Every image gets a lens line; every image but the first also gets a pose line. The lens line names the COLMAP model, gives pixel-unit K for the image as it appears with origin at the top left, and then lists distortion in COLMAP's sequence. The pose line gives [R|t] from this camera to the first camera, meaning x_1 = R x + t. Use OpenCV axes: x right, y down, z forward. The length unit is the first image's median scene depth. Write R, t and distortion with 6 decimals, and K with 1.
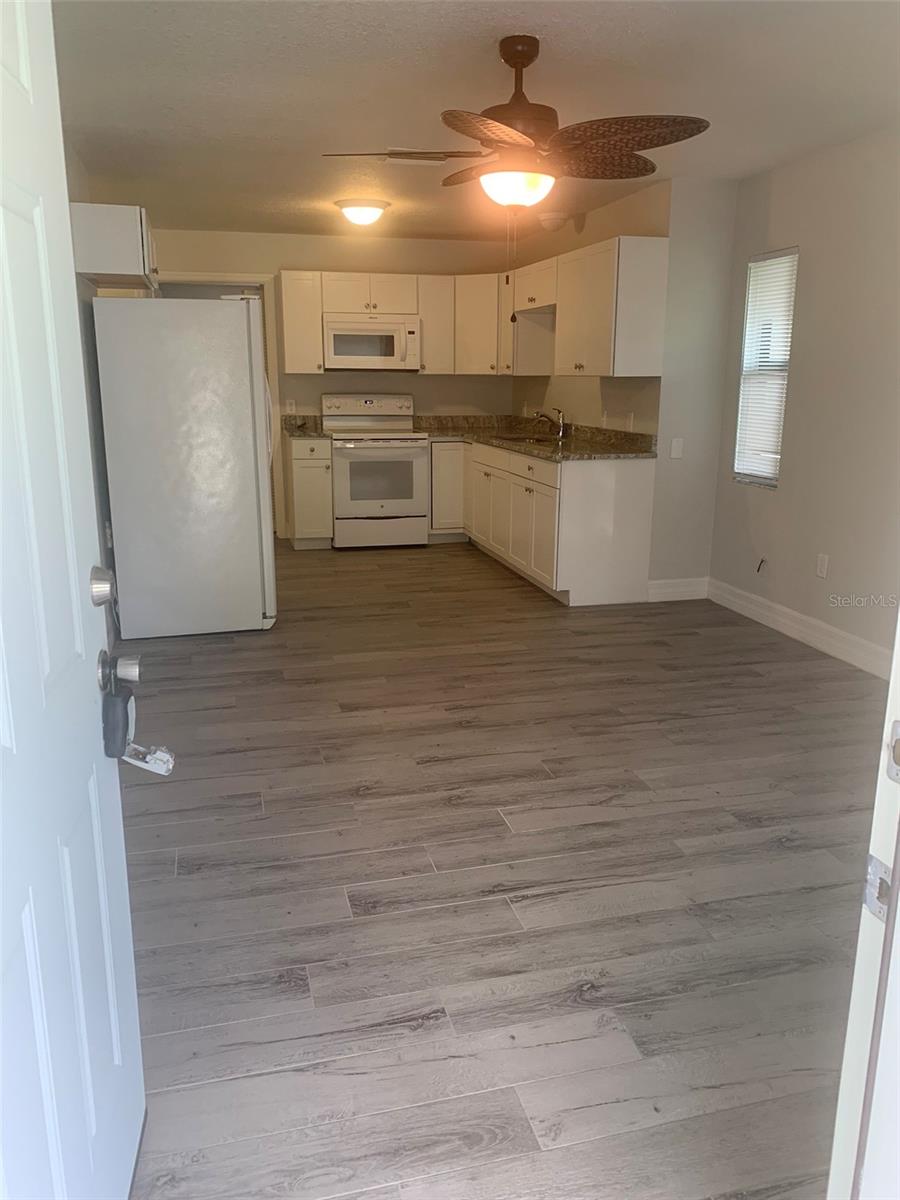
lens RADIAL K [[928.0, 0, 450.0], [0, 928.0, 600.0], [0, 0, 1]] dist [0.134480, -0.394578]
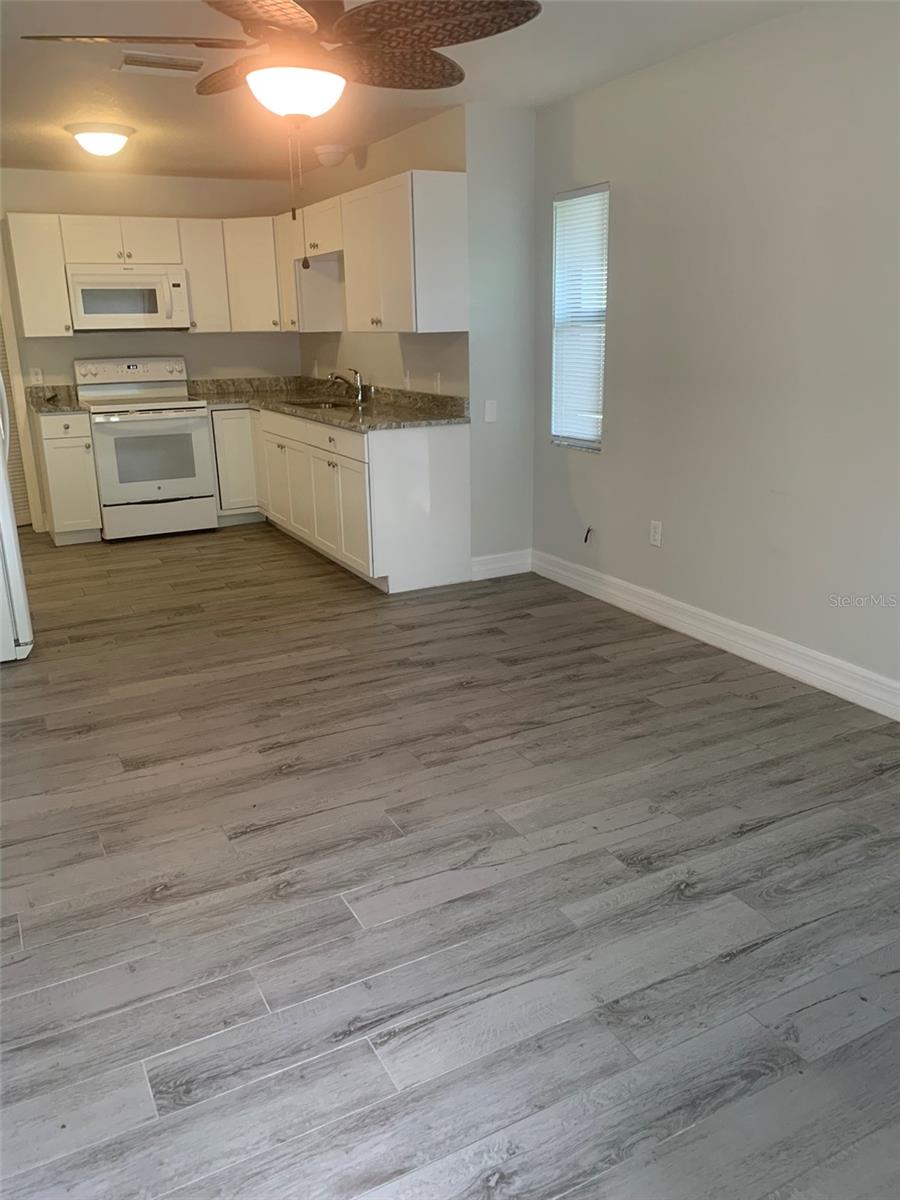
lens RADIAL K [[926.3, 0, 454.0], [0, 926.3, 592.4], [0, 0, 1]] dist [0.041522, -0.069991]
pose [[0.972826, -0.085777, 0.215063, -0.001490], [0.076631, 0.995779, 0.050523, -0.039212], [-0.218489, -0.032670, 0.975292, 0.139098]]
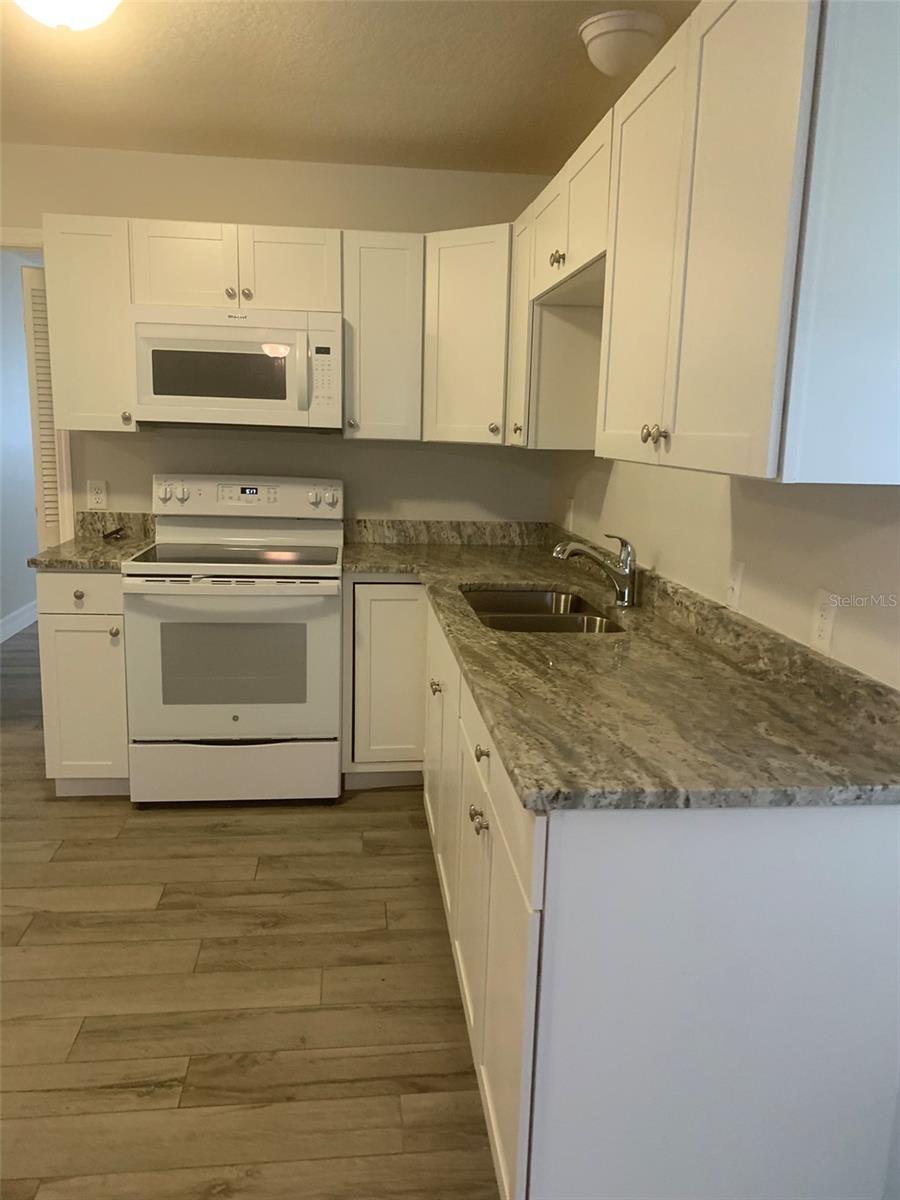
lens RADIAL K [[926.3, 0, 454.0], [0, 926.3, 592.4], [0, 0, 1]] dist [0.041522, -0.069991]
pose [[0.988872, 0.052501, -0.139194, 0.137874], [-0.061429, 0.996268, -0.060634, -0.207219], [0.135491, 0.068509, 0.988407, 0.817594]]
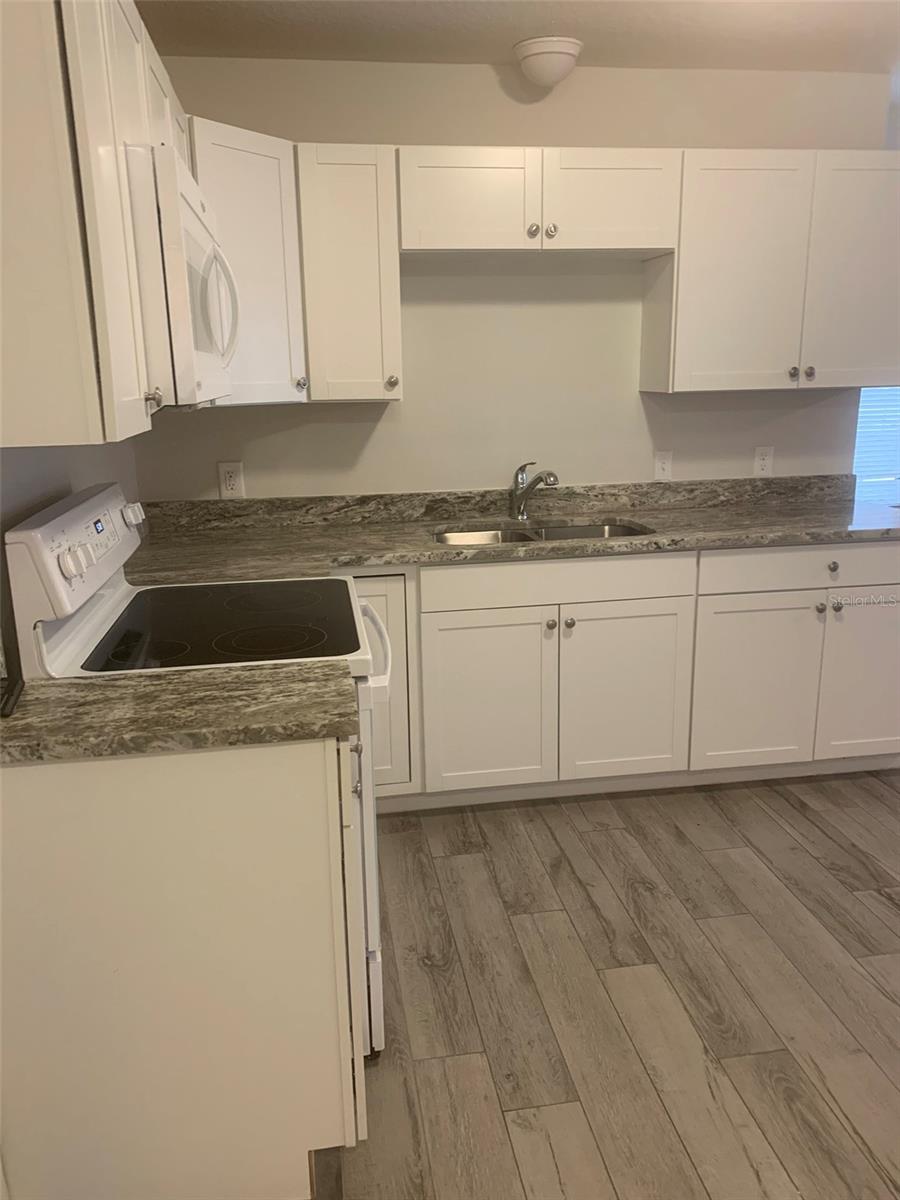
lens RADIAL K [[926.3, 0, 454.0], [0, 926.3, 592.4], [0, 0, 1]] dist [0.041522, -0.069991]
pose [[0.092927, -0.241027, 0.966059, -0.516571], [0.254247, 0.943836, 0.211026, -0.343902], [-0.962665, 0.226008, 0.148988, 1.332861]]
